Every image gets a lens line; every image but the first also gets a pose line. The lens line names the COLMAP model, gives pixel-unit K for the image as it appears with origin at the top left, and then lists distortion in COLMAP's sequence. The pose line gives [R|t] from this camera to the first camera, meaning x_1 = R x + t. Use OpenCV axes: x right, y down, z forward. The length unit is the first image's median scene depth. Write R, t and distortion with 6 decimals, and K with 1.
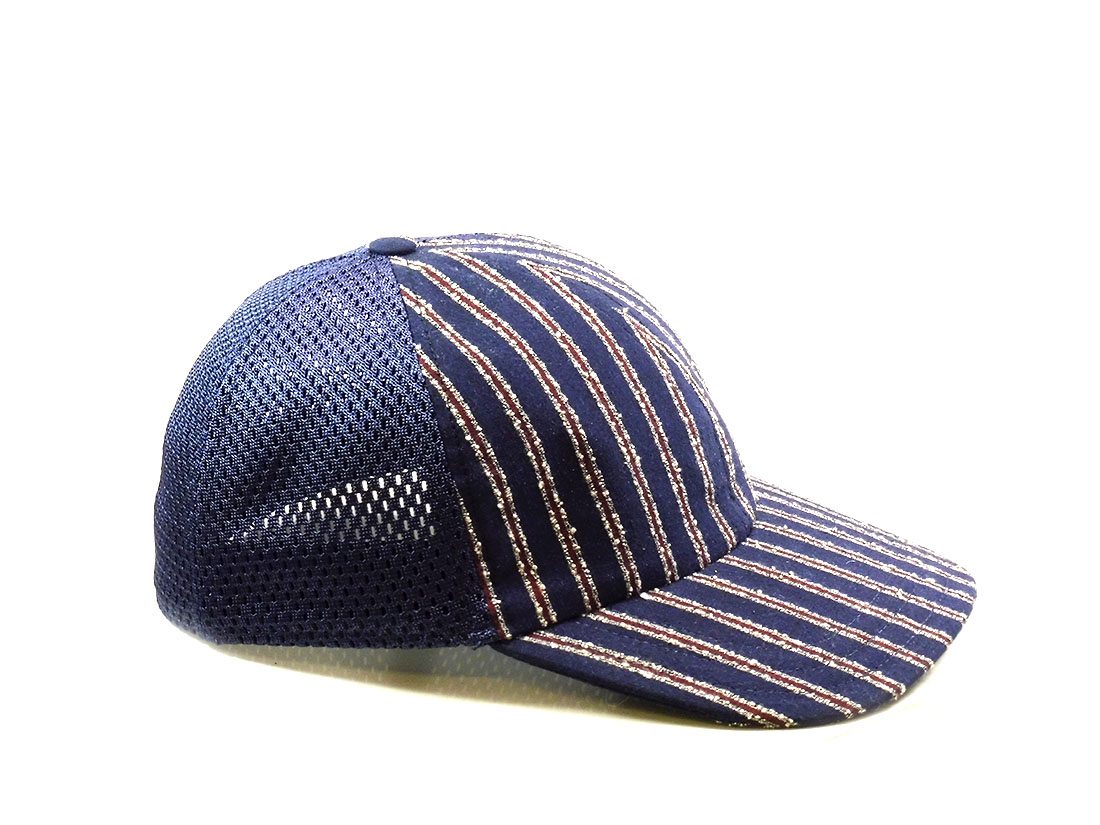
lens RADIAL K [[2793.9, 0, 550.0], [0, 2793.9, 412.5], [0, 0, 1]] dist [0.876576, -20.921472]
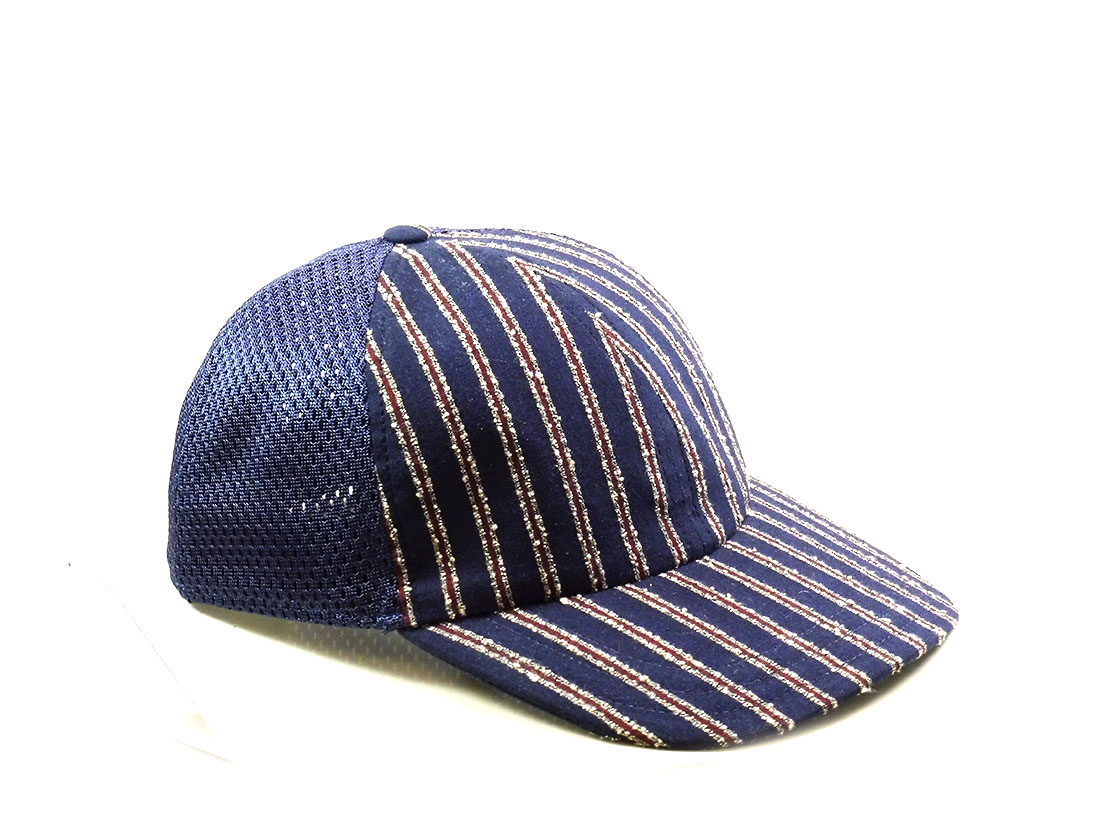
lens RADIAL K [[2793.9, 0, 550.0], [0, 2793.9, 412.5], [0, 0, 1]] dist [0.876576, -20.921472]
pose [[0.951796, 0.092896, -0.292325, 0.317120], [-0.093394, 0.995553, 0.012286, -0.013042], [0.292167, 0.015607, 0.956240, 0.044722]]
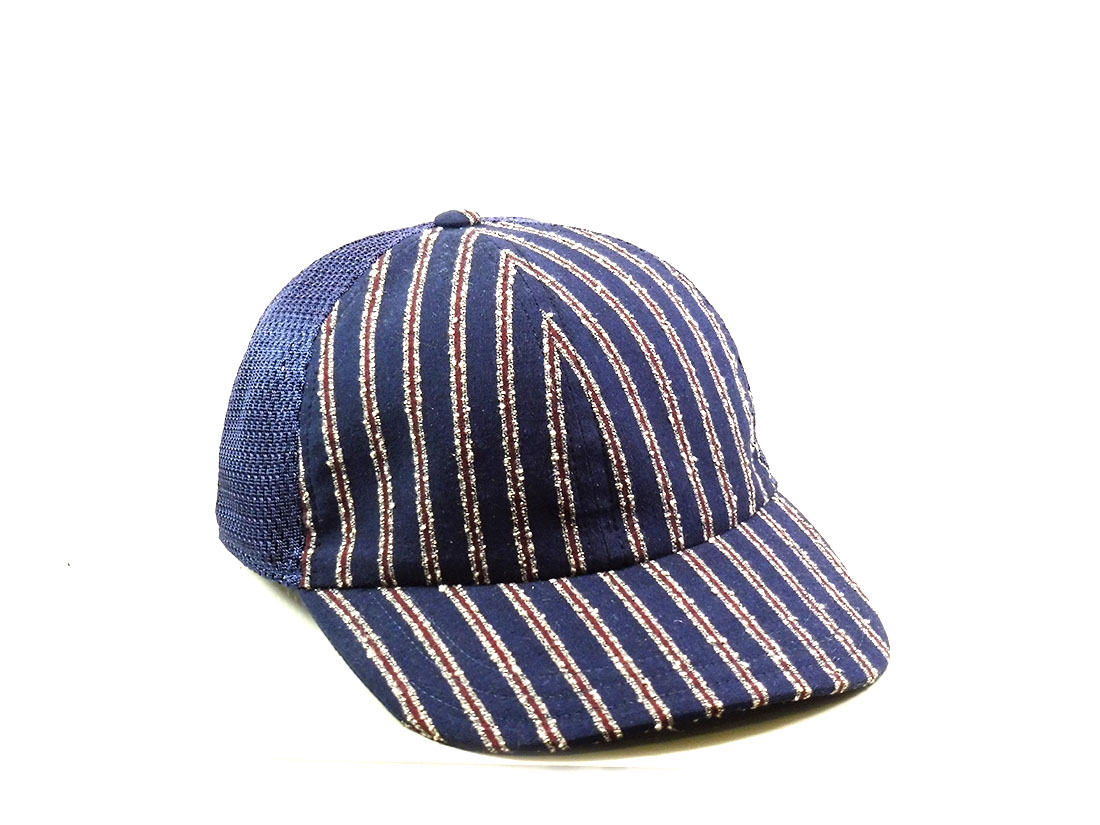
lens RADIAL K [[2793.9, 0, 550.0], [0, 2793.9, 412.5], [0, 0, 1]] dist [0.876576, -20.921472]
pose [[0.695222, 0.211022, -0.687121, 0.747085], [-0.214393, 0.973300, 0.081990, -0.087682], [0.686077, 0.090313, 0.721902, 0.295507]]
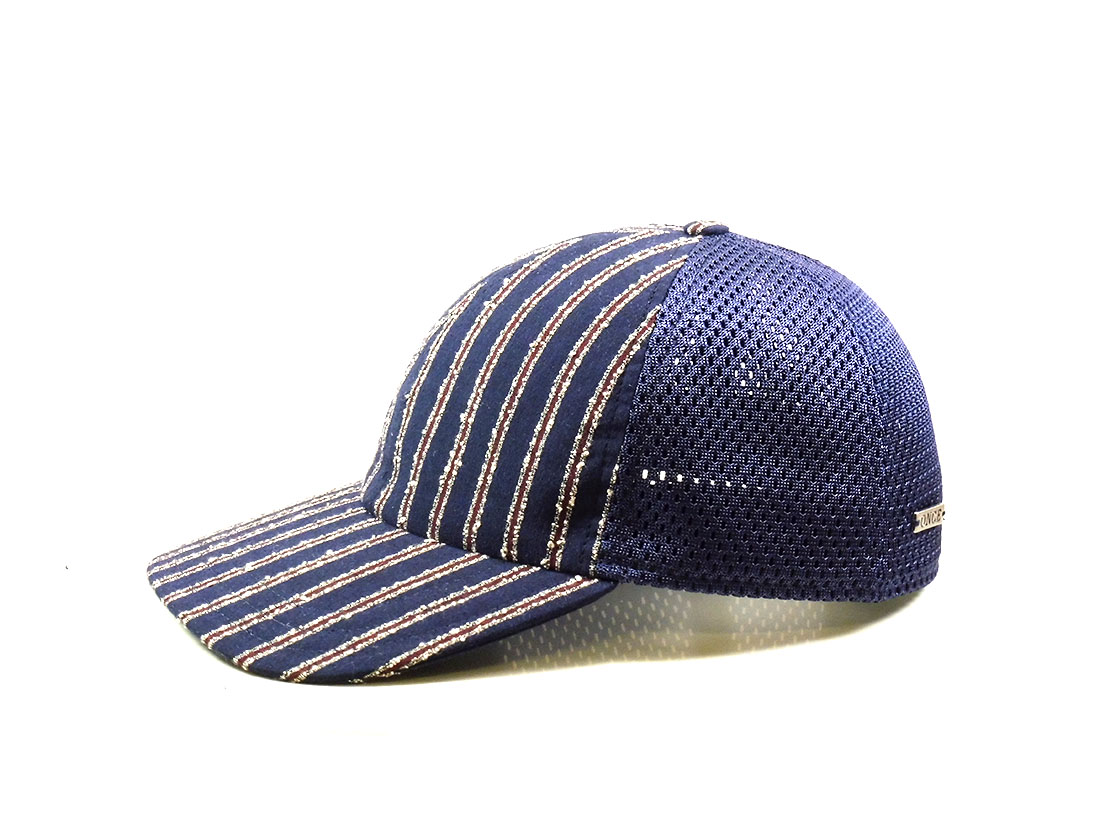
lens RADIAL K [[2793.9, 0, 550.0], [0, 2793.9, 412.5], [0, 0, 1]] dist [0.876576, -20.921472]
pose [[-0.768085, 0.175168, -0.615923, 0.682419], [-0.192895, 0.853887, 0.483394, -0.524976], [0.610604, 0.490096, -0.622069, 1.754099]]
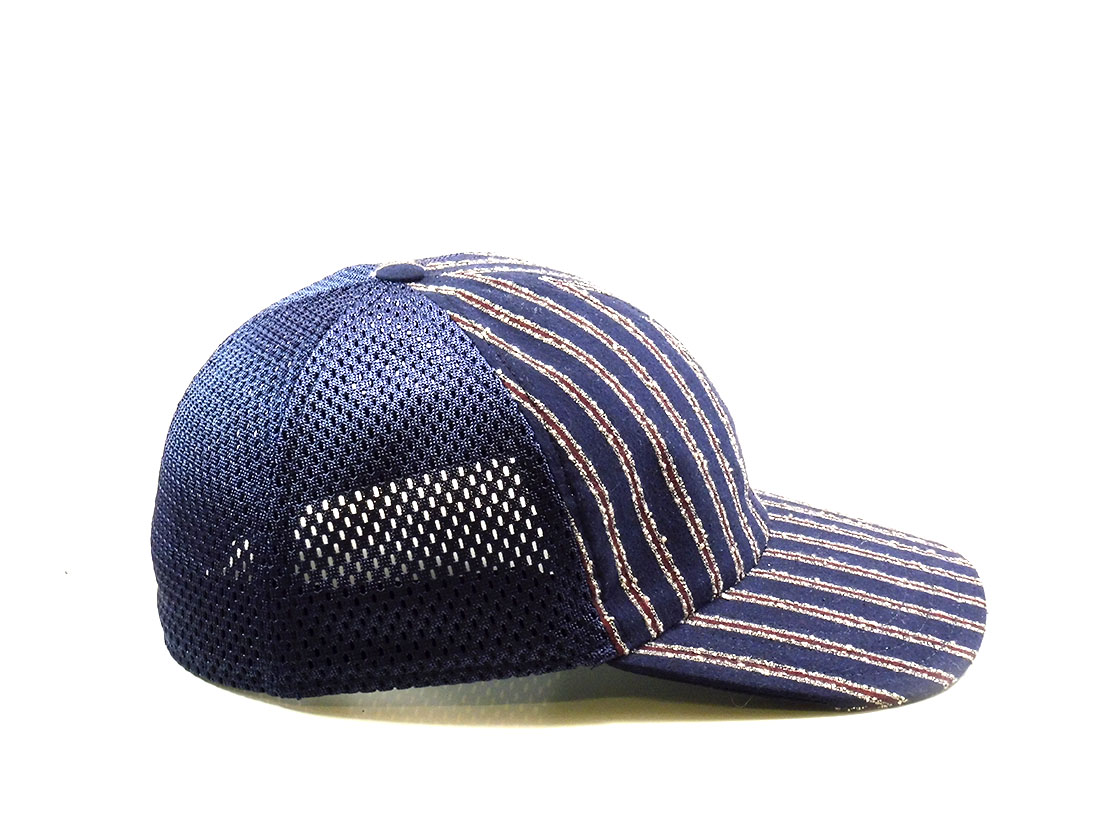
lens RADIAL K [[2793.9, 0, 550.0], [0, 2793.9, 412.5], [0, 0, 1]] dist [0.876576, -20.921472]
pose [[0.933089, -0.093463, 0.347290, -0.375061], [0.093180, 0.995494, 0.017554, -0.024704], [-0.347366, 0.015981, 0.937593, 0.070311]]
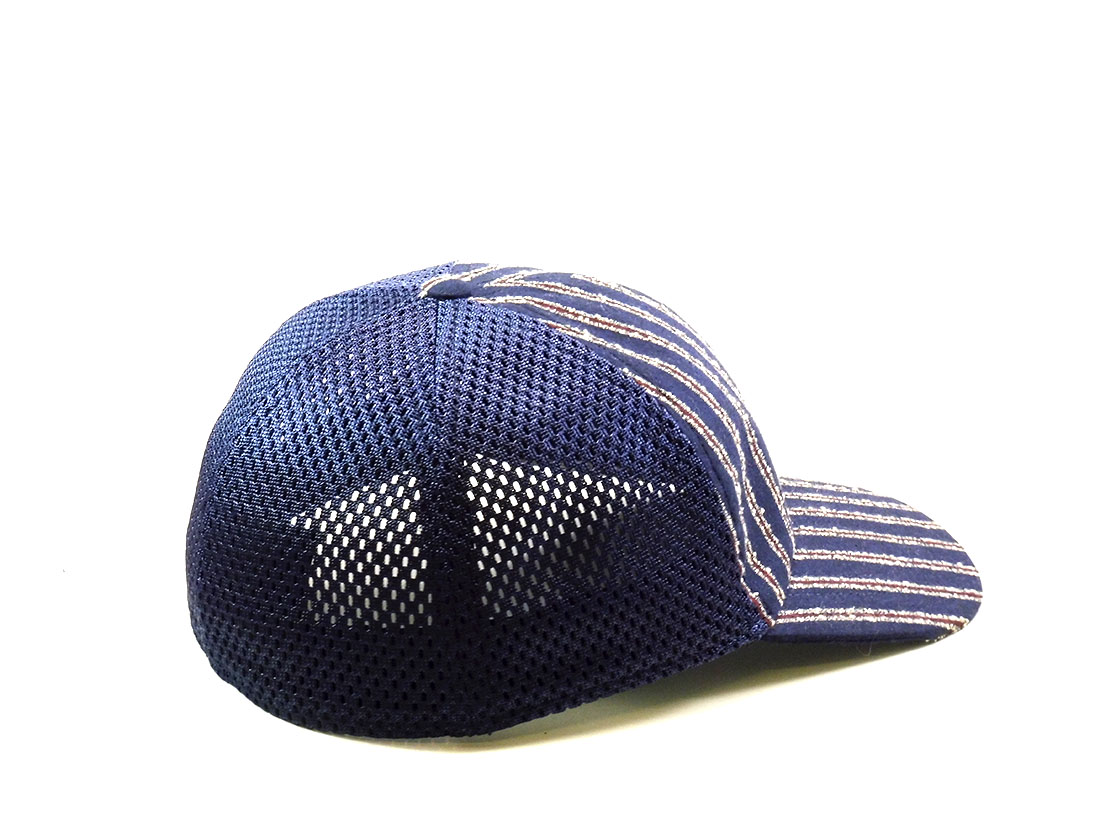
lens RADIAL K [[2793.9, 0, 550.0], [0, 2793.9, 412.5], [0, 0, 1]] dist [0.876576, -20.921472]
pose [[0.628478, -0.220437, 0.745938, -0.803893], [0.216640, 0.970662, 0.104321, -0.117847], [-0.747050, 0.096037, 0.657795, 0.375236]]
